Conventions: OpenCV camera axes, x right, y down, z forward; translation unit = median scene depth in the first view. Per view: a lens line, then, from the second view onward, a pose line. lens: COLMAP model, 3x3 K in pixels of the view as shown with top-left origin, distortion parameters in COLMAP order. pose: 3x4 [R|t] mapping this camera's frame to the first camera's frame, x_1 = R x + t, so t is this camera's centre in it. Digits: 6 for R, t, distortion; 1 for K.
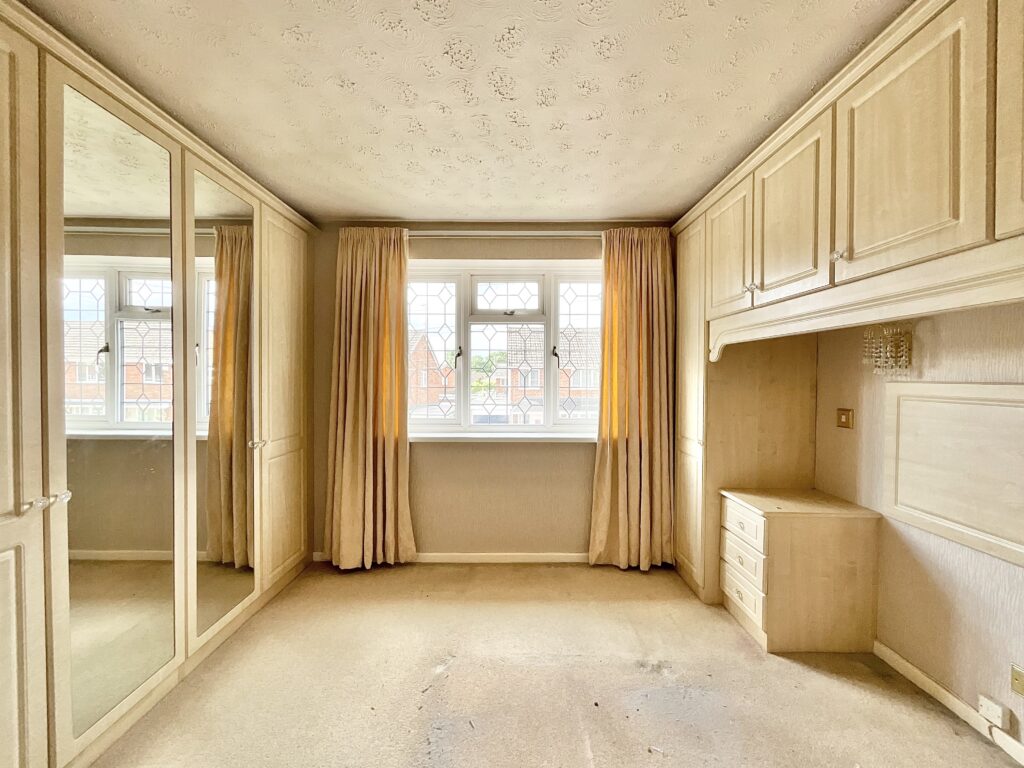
lens RADIAL K [[414.5, 0, 509.7], [0, 414.5, 381.9], [0, 0, 1]] dist [-0.001056, -0.000500]
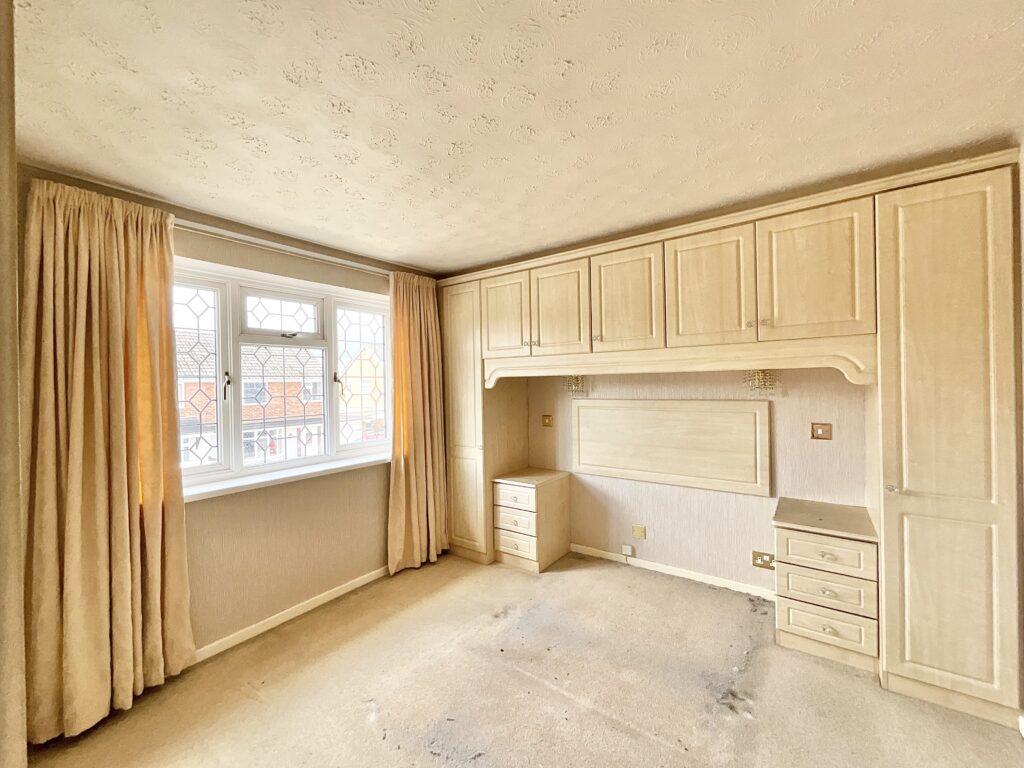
lens RADIAL K [[414.5, 0, 507.4], [0, 414.5, 380.1], [0, 0, 1]] dist [-0.001056, -0.000500]
pose [[0.591531, -0.007253, 0.806249, -0.501253], [0.031967, 0.999384, -0.014464, -0.045163], [-0.805648, 0.034329, 0.591399, 0.096029]]
